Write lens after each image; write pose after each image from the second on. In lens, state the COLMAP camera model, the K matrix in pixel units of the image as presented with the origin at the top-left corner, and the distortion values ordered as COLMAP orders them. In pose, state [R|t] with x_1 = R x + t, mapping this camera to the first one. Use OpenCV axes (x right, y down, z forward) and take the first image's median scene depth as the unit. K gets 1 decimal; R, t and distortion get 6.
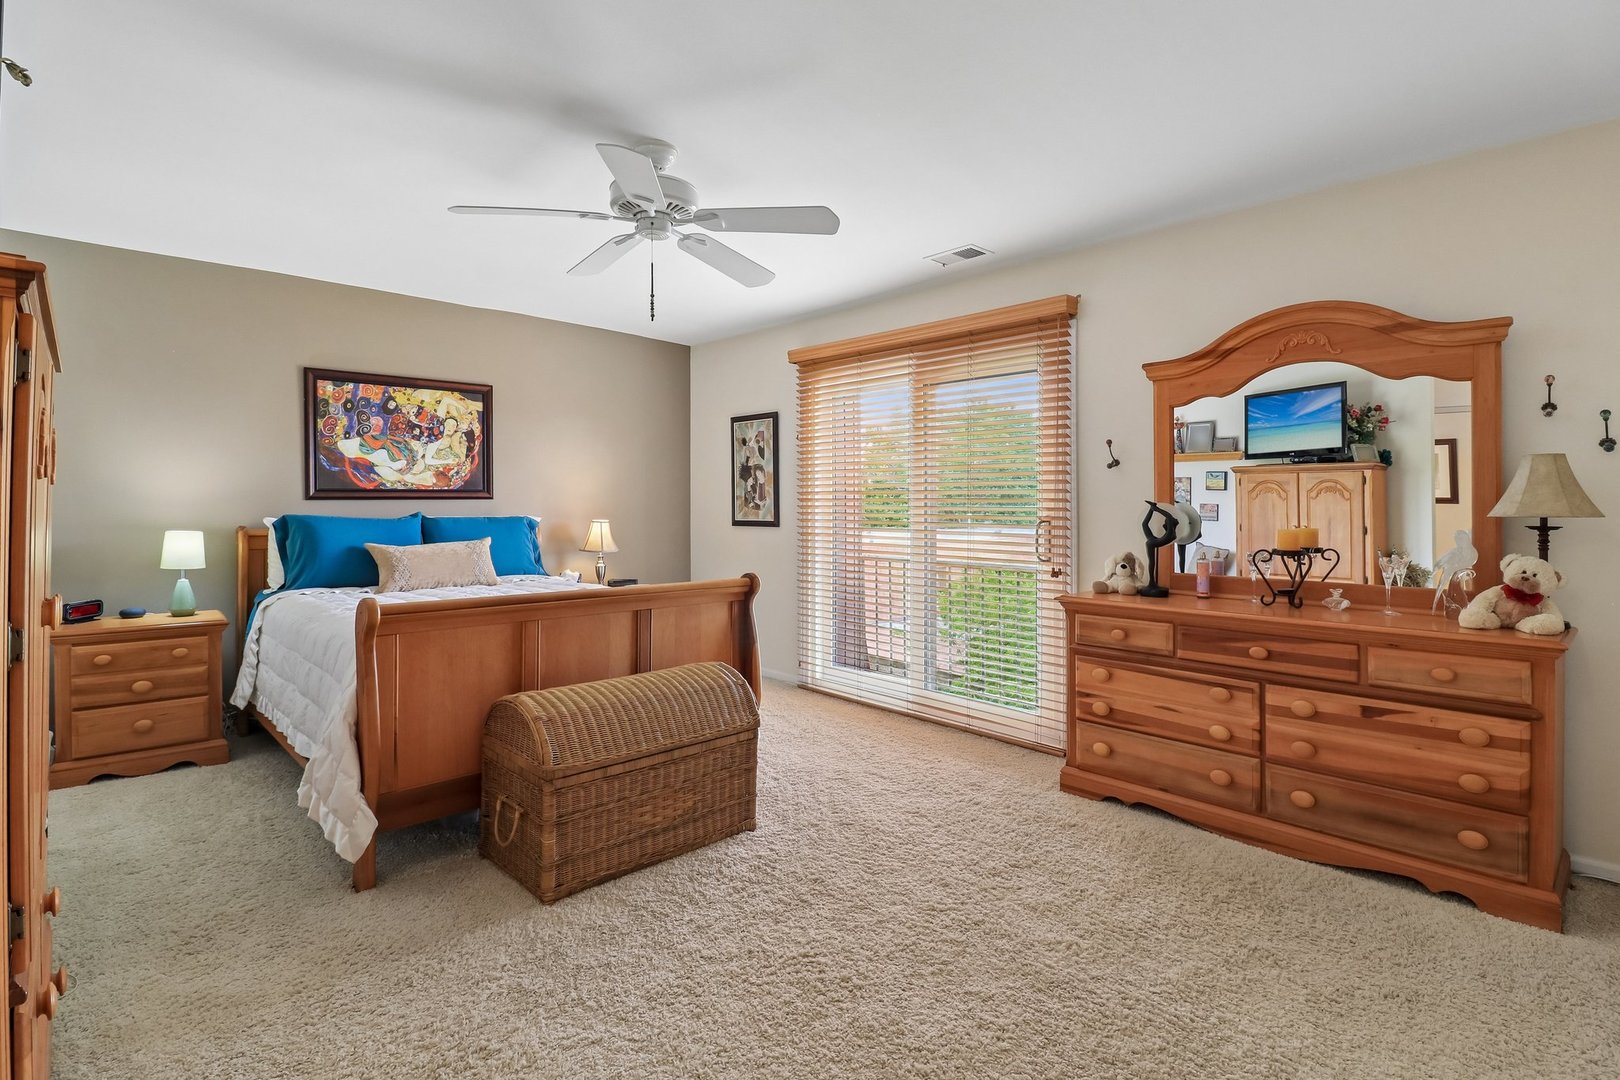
lens RADIAL K [[777.0, 0, 808.1], [0, 777.0, 506.4], [0, 0, 1]] dist [0.002621, -0.013661]
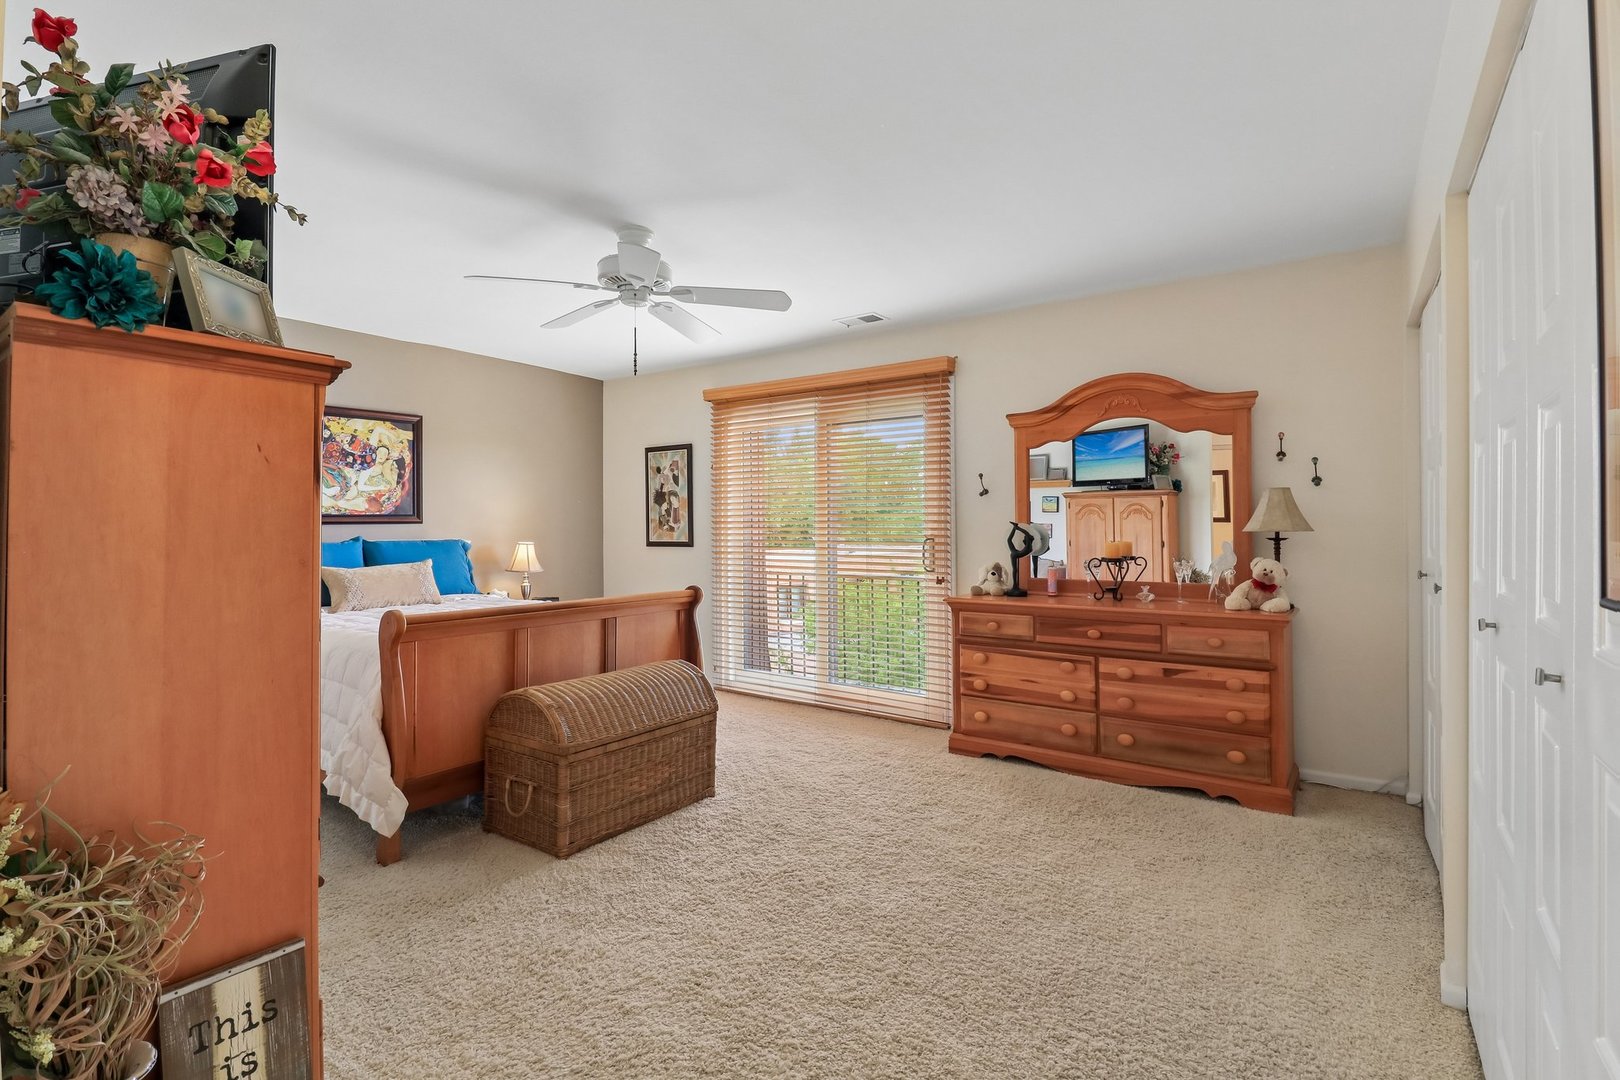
lens RADIAL K [[772.4, 0, 806.5], [0, 772.4, 522.6], [0, 0, 1]] dist [-0.002261, -0.011209]
pose [[0.981463, -0.005881, 0.191561, -0.152846], [0.007262, 0.999952, -0.006510, 0.000173], [-0.191514, 0.007780, 0.981459, -0.203435]]
